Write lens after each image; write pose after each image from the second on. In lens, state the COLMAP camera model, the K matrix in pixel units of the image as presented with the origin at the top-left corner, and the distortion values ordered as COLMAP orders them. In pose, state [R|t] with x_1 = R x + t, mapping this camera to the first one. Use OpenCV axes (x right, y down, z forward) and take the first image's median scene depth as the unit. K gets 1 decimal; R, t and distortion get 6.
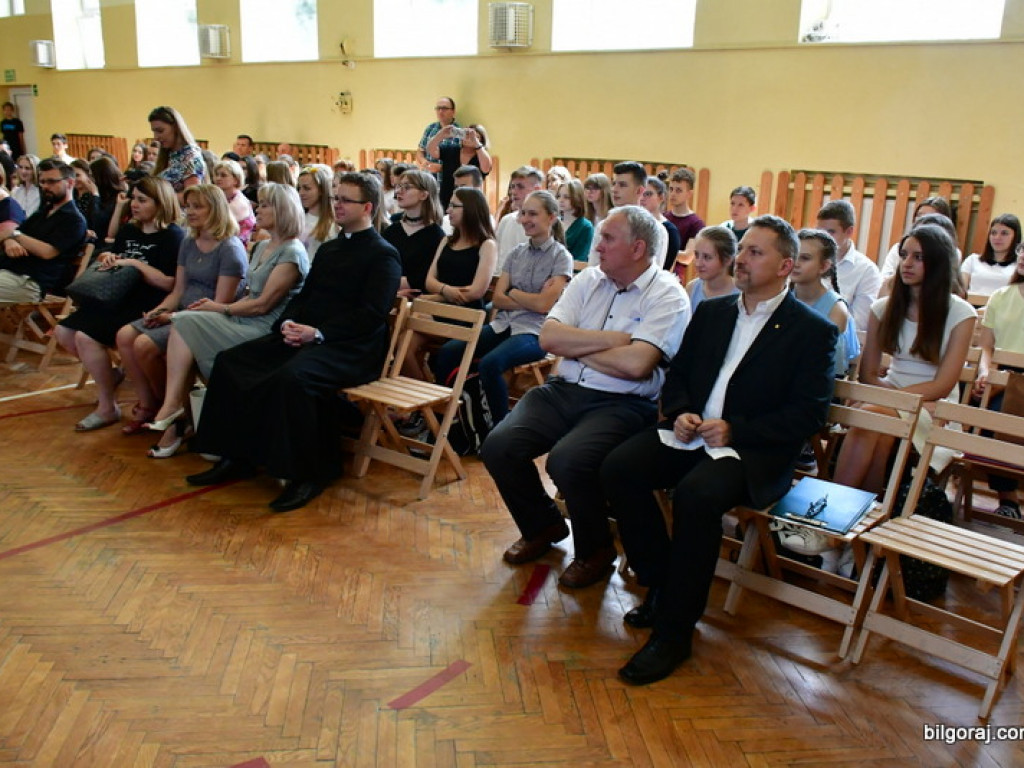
lens RADIAL K [[920.8, 0, 513.9], [0, 920.8, 388.1], [0, 0, 1]] dist [-0.015413, -0.018336]
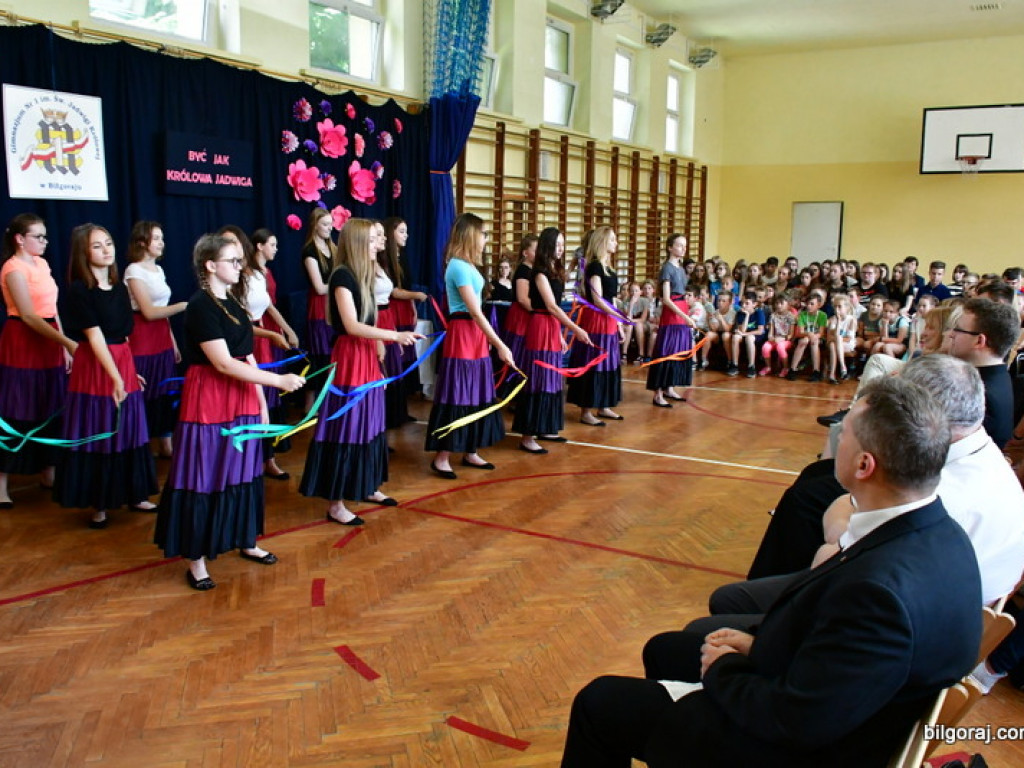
lens RADIAL K [[886.1, 0, 512.0], [0, 886.1, 384.0], [0, 0, 1]] dist [-0.034298, -0.022286]
pose [[0.114091, 0.135727, -0.984155, 0.596344], [-0.272597, 0.956879, 0.100364, -0.128156], [0.955340, 0.256827, 0.146170, 0.513142]]
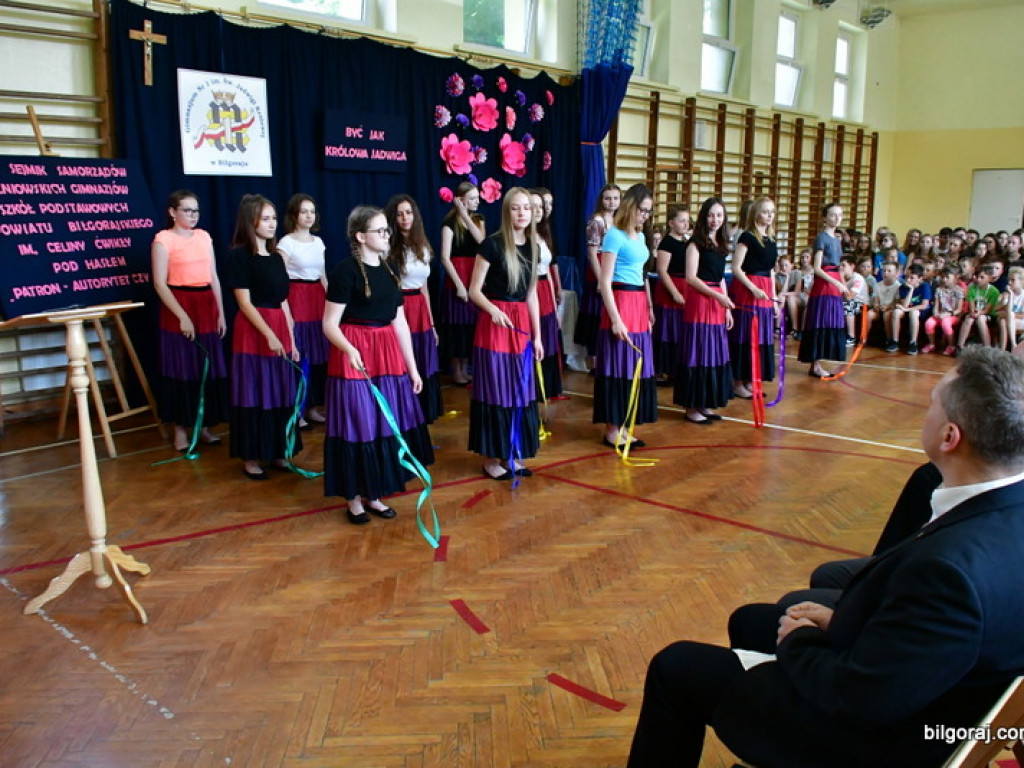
lens RADIAL K [[880.2, 0, 512.0], [0, 880.2, 384.0], [0, 0, 1]] dist [-0.037519, -0.022989]
pose [[-0.069555, 0.166853, -0.983525, 0.605344], [-0.269192, 0.946200, 0.179559, -0.135826], [0.960572, 0.277246, -0.020898, 0.556455]]
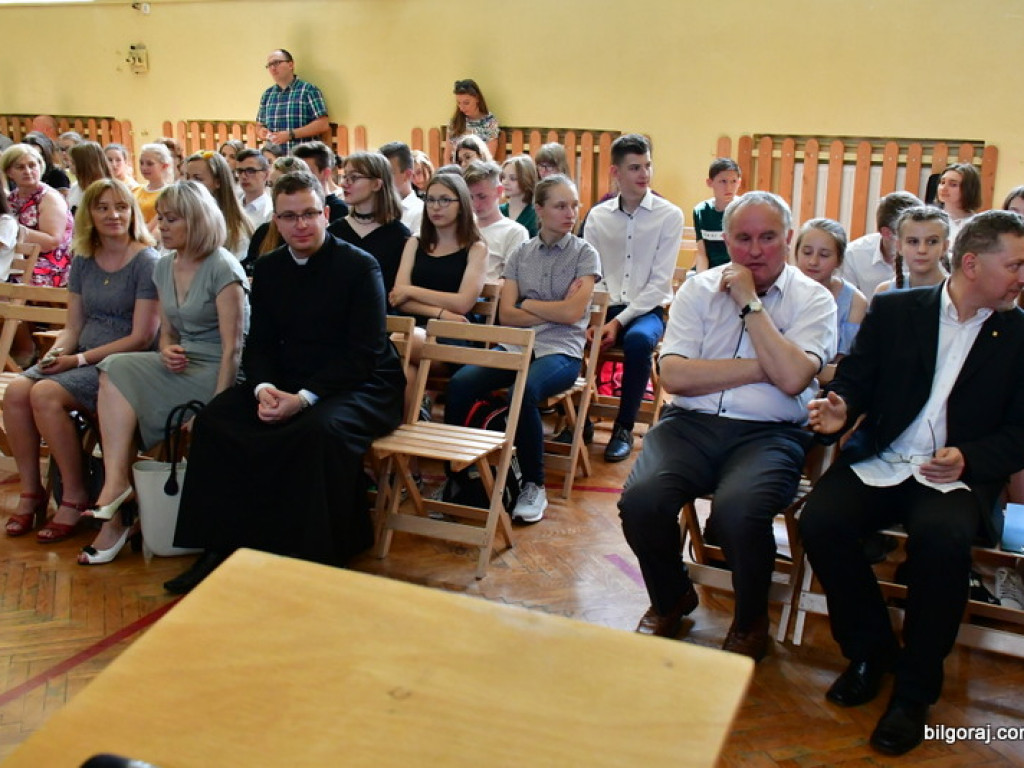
lens RADIAL K [[1187.9, 0, 512.0], [0, 1187.9, 384.0], [0, 0, 1]] dist [0.001181, -0.005178]
pose [[0.976764, -0.070666, 0.202334, -0.260515], [0.075741, 0.996975, -0.017439, -0.021779], [-0.200490, 0.032359, 0.979161, 0.013049]]
